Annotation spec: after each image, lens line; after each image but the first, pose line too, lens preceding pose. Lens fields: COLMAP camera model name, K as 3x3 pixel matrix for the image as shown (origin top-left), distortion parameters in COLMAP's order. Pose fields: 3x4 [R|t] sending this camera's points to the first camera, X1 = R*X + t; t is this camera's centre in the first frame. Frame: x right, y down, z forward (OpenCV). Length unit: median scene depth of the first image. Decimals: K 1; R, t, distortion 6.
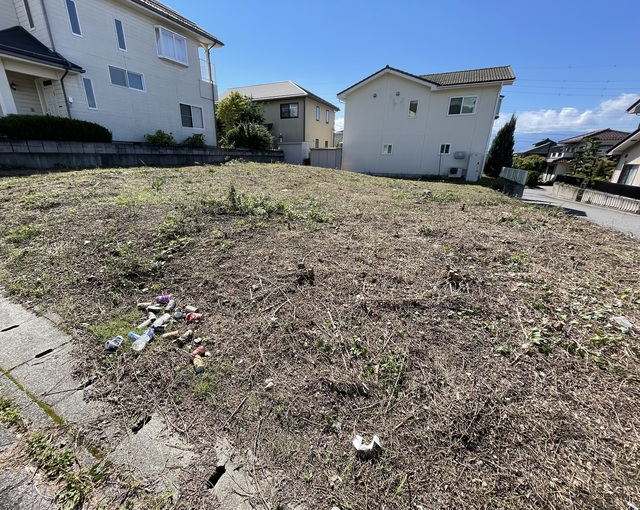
lens RADIAL K [[273.1, 0, 300.4], [0, 273.1, 254.6], [0, 0, 1]] dist [-0.002752, -0.000232]
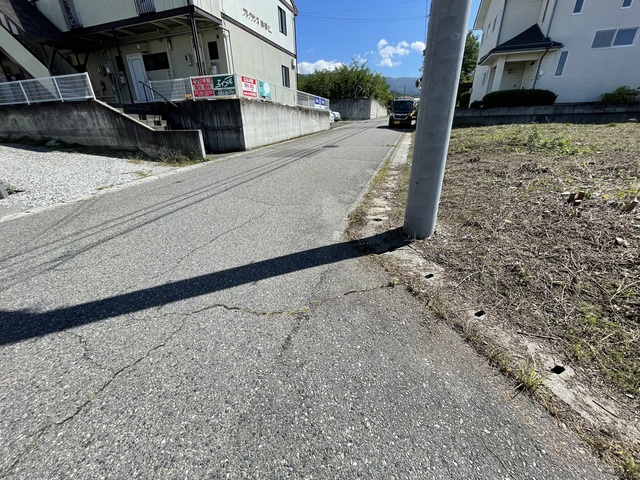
lens RADIAL K [[257.7, 0, 319.2], [0, 257.7, 239.4], [0, 0, 1]] dist [-0.002423, -0.000085]
pose [[0.138805, 0.384060, -0.912815, 0.309173], [-0.314622, 0.891086, 0.327075, 0.055719], [0.939013, 0.241792, 0.244521, -0.083522]]
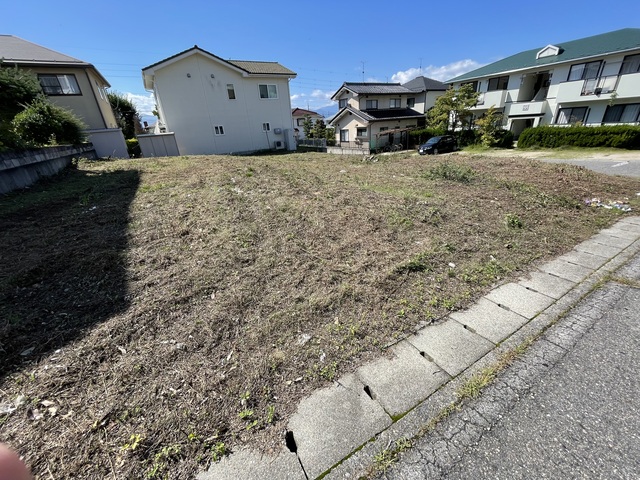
lens RADIAL K [[257.7, 0, 320.5], [0, 257.7, 239.3], [0, 0, 1]] dist [-0.002423, -0.000085]
pose [[0.524549, -0.386525, 0.758582, -0.503348], [0.350352, 0.910063, 0.221446, -0.119399], [-0.775952, 0.149611, 0.612793, 0.213151]]
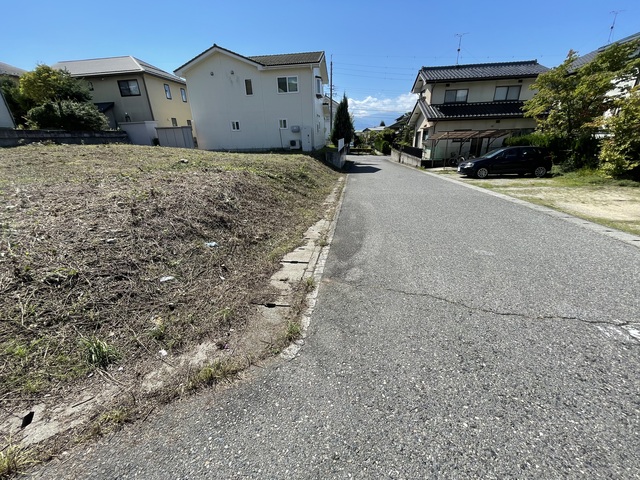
lens RADIAL K [[257.7, 0, 320.2], [0, 257.7, 239.1], [0, 0, 1]] dist [-0.002423, -0.000085]
pose [[0.938347, -0.162162, 0.305299, 0.328688], [0.151506, 0.986727, 0.058447, 0.052310], [-0.310725, -0.008589, 0.950461, -0.076626]]
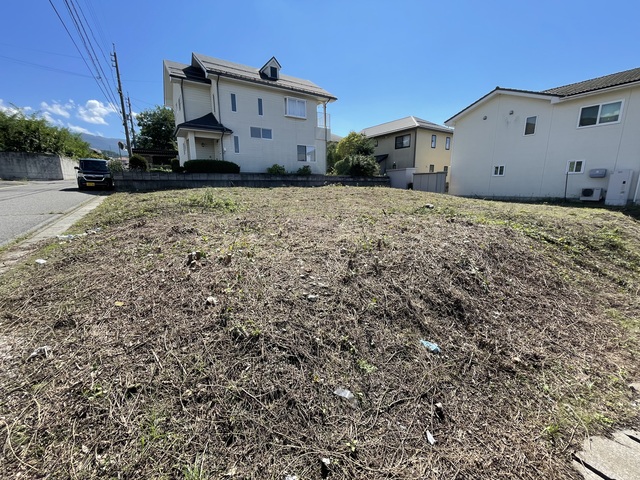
lens RADIAL K [[257.7, 0, 320.4], [0, 257.7, 240.1], [0, 0, 1]] dist [-0.002423, -0.000085]
pose [[0.866912, 0.085960, -0.490993, 0.319964], [-0.152494, 0.983527, -0.097059, 0.024435], [0.474561, 0.159016, 0.865740, 0.005876]]
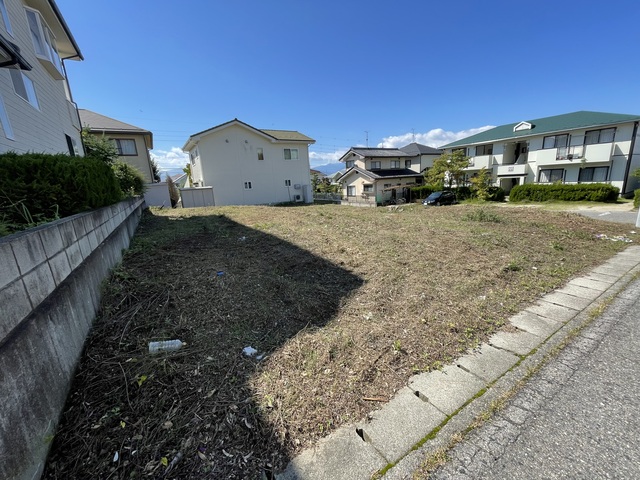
lens RADIAL K [[257.7, 0, 321.0], [0, 257.7, 238.9], [0, 0, 1]] dist [-0.002423, -0.000085]
pose [[0.501201, -0.227153, 0.834985, -0.652573], [0.347957, 0.936387, 0.045877, -0.149421], [-0.792290, 0.267545, 0.548357, 0.275002]]
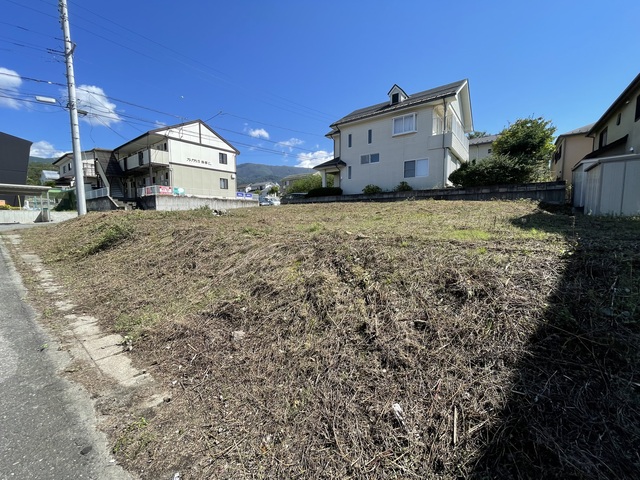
lens RADIAL K [[257.7, 0, 320.8], [0, 257.7, 240.7], [0, 0, 1]] dist [-0.002423, -0.000085]
pose [[-0.169350, 0.083331, -0.982027, 0.829253], [-0.327438, 0.935061, 0.135812, -0.221598], [0.929572, 0.344553, -0.131067, 0.868846]]
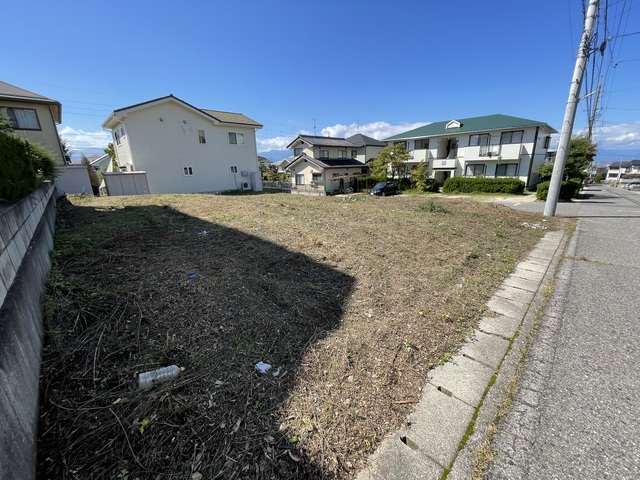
lens RADIAL K [[257.7, 0, 320.9], [0, 257.7, 239.7], [0, 0, 1]] dist [-0.002423, -0.000085]
pose [[0.313158, -0.277114, 0.908372, -0.655674], [0.346465, 0.923897, 0.162407, -0.164985], [-0.884248, 0.263860, 0.385336, 0.306049]]
